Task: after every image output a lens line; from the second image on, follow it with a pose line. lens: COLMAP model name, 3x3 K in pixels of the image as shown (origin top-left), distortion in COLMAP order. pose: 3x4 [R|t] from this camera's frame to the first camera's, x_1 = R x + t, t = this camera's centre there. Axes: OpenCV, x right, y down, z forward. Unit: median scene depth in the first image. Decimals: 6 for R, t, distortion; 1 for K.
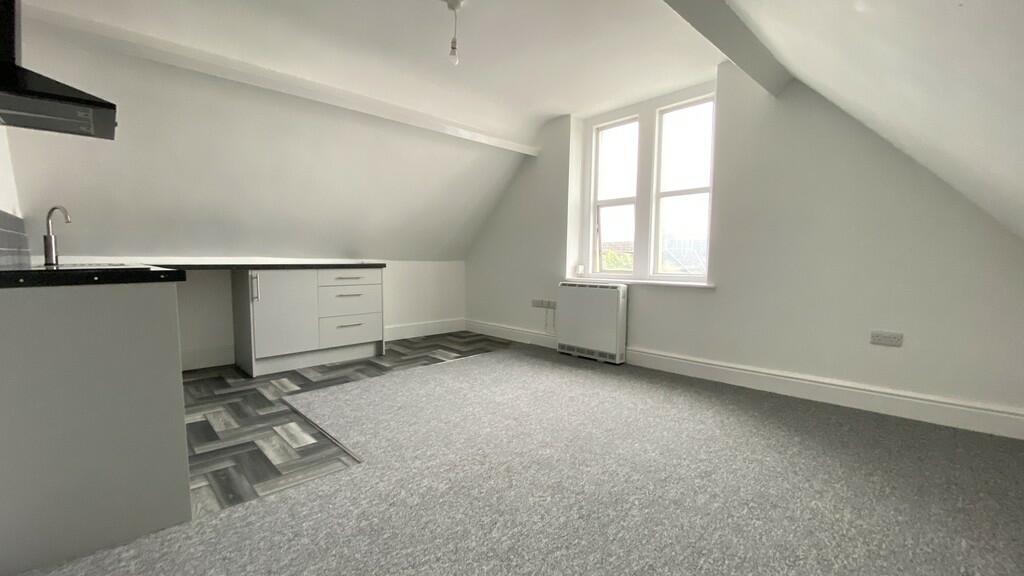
lens RADIAL K [[411.7, 0, 507.2], [0, 411.7, 289.3], [0, 0, 1]] dist [0.034396, -0.029733]
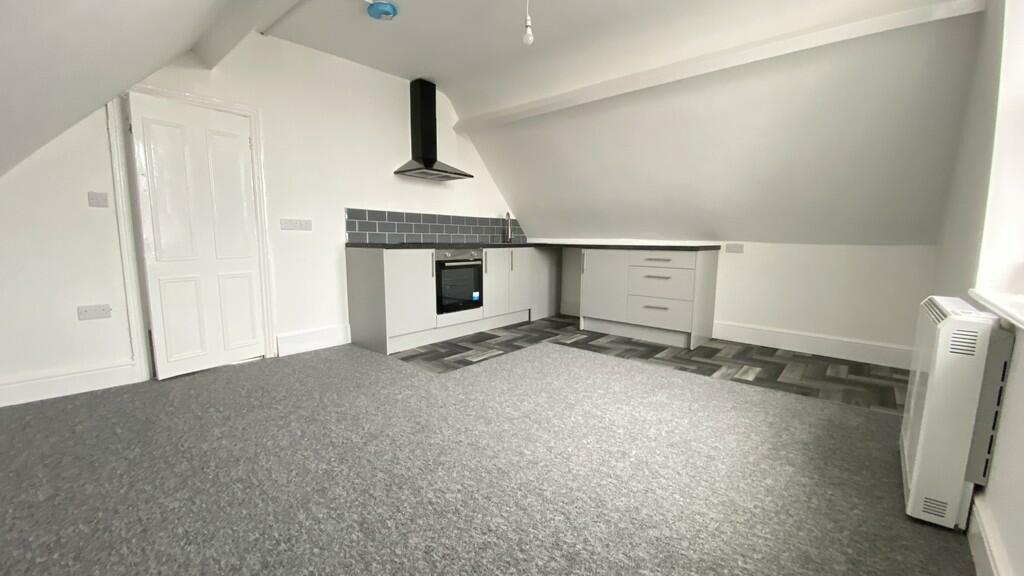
lens RADIAL K [[411.7, 0, 507.2], [0, 411.7, 289.3], [0, 0, 1]] dist [0.034396, -0.029733]
pose [[0.079555, 0.120270, -0.989548, 0.632417], [-0.082208, 0.990105, 0.113729, -0.044574], [0.993435, 0.072302, 0.088655, 0.617789]]
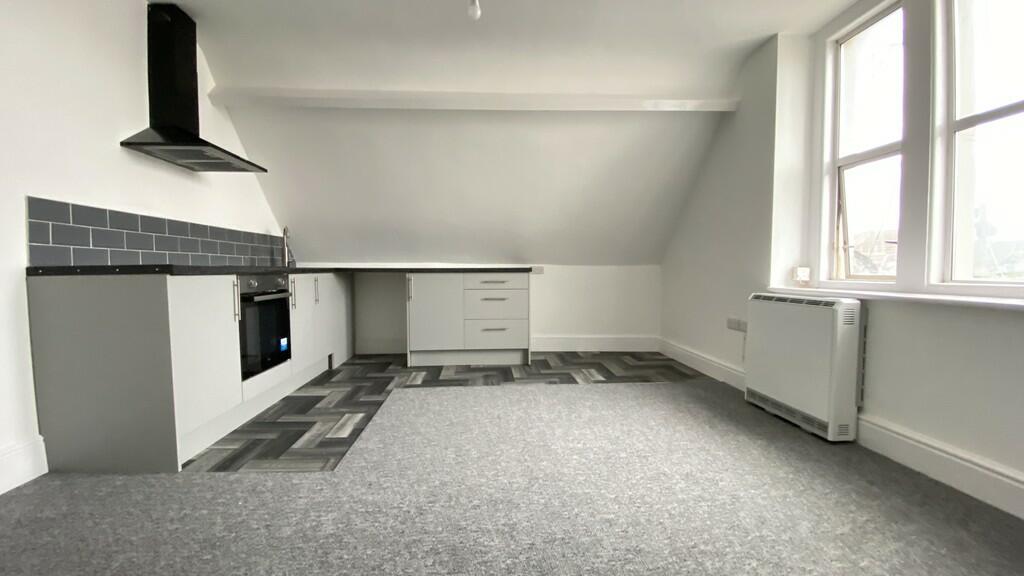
lens RADIAL K [[411.7, 0, 507.2], [0, 411.7, 289.3], [0, 0, 1]] dist [0.034396, -0.029733]
pose [[0.756265, 0.023889, -0.653829, 0.318398], [-0.041645, 0.999064, -0.011667, 0.000132], [0.652939, 0.036052, 0.756552, 0.302676]]
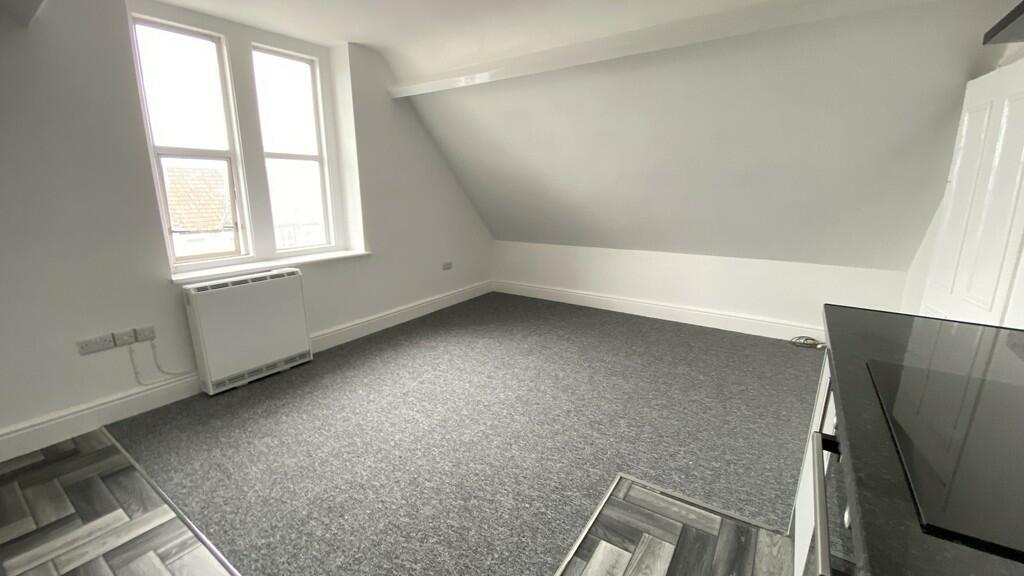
lens RADIAL K [[411.7, 0, 507.2], [0, 411.7, 289.3], [0, 0, 1]] dist [0.034396, -0.029733]
pose [[-0.197396, -0.231997, 0.952477, -0.644056], [0.076758, 0.964954, 0.250944, -0.156591], [-0.977314, 0.122645, -0.172670, 0.785969]]
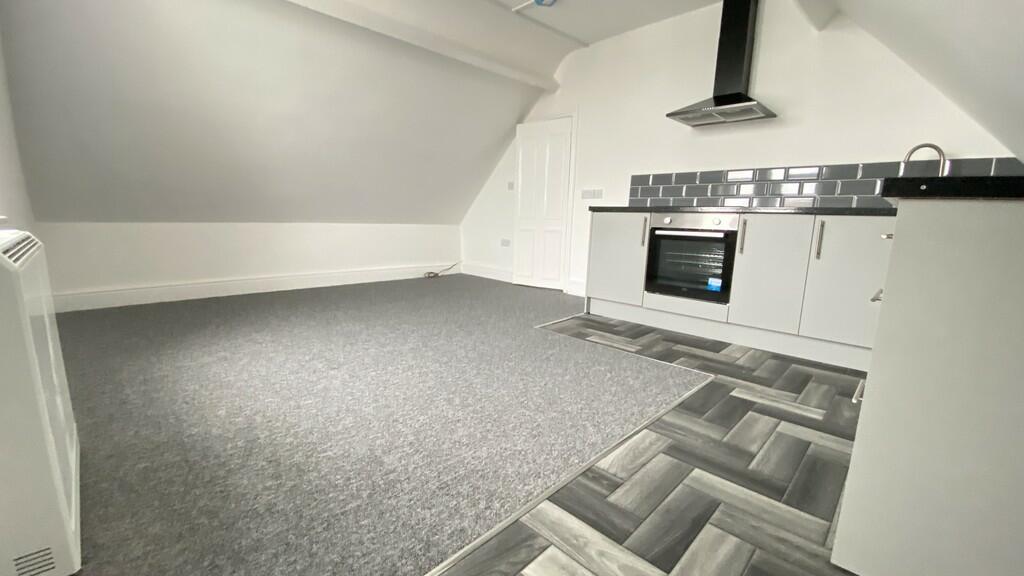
lens RADIAL K [[411.7, 0, 507.2], [0, 411.7, 289.3], [0, 0, 1]] dist [0.034396, -0.029733]
pose [[-0.999358, -0.028090, -0.022248, -0.112717], [-0.032721, 0.968454, 0.247033, -0.062932], [0.014607, 0.247603, -0.968752, 1.418035]]
